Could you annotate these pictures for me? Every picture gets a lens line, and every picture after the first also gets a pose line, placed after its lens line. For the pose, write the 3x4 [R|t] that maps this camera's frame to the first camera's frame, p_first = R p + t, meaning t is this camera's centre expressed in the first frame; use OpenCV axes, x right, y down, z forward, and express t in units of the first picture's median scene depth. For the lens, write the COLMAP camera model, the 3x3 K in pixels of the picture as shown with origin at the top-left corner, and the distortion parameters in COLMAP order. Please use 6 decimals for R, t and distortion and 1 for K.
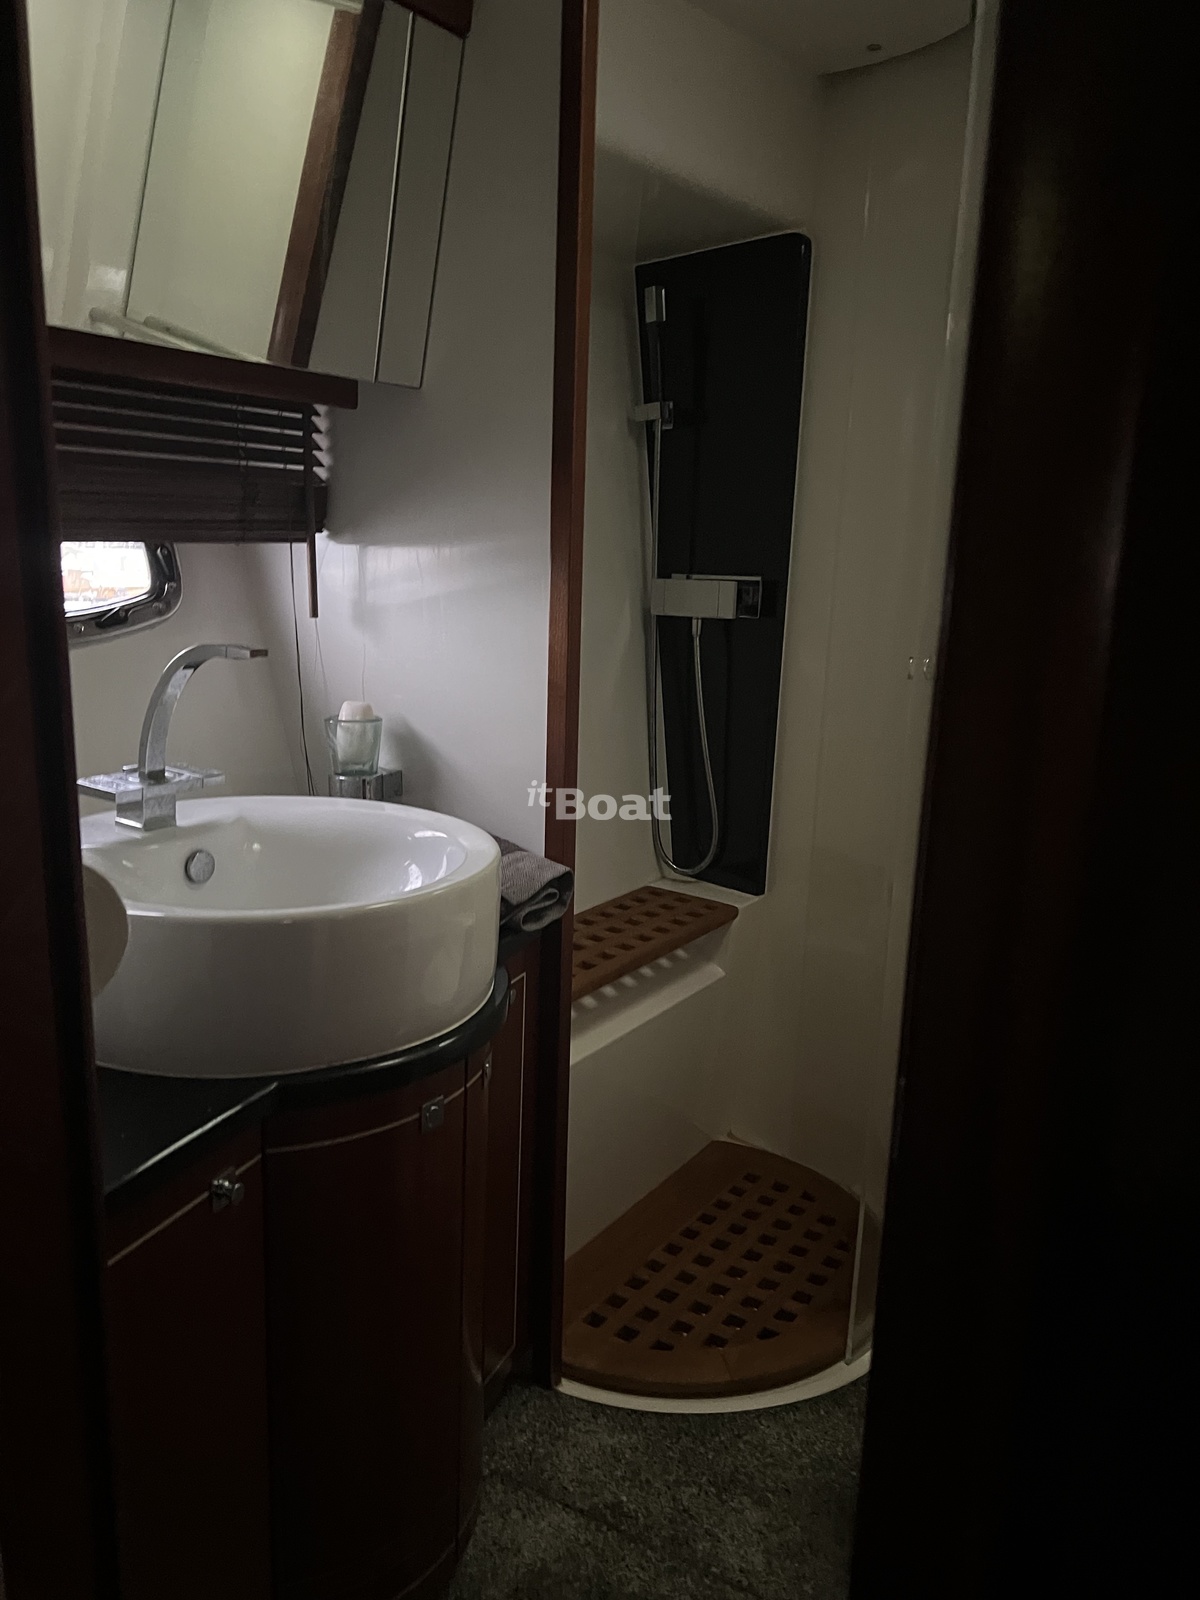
lens RADIAL K [[1241.2, 0, 600.0], [0, 1241.2, 800.0], [0, 0, 1]] dist [0.045694, -0.036671]
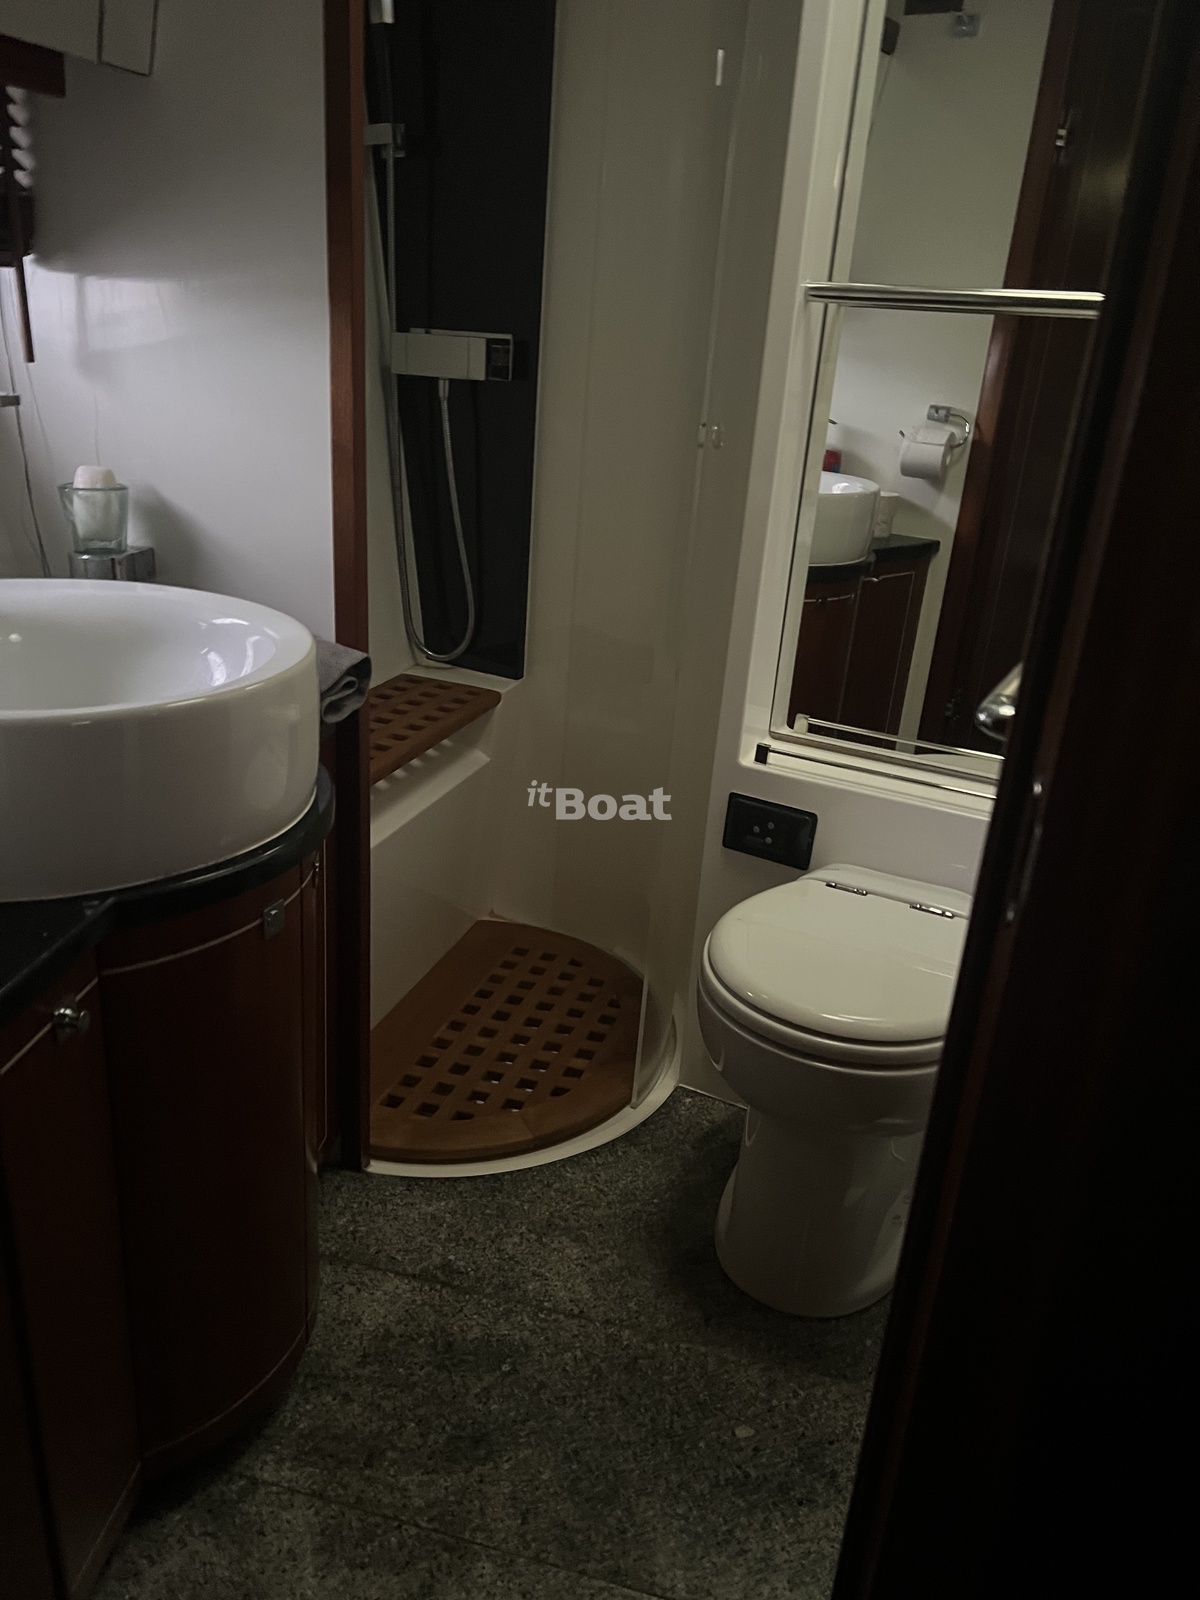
lens RADIAL K [[1241.2, 0, 600.0], [0, 1241.2, 800.0], [0, 0, 1]] dist [0.045694, -0.036671]
pose [[0.960838, -0.065889, 0.269164, -0.108177], [0.018558, 0.984440, 0.174736, 0.003547], [-0.276489, -0.162898, 0.947110, 0.042641]]
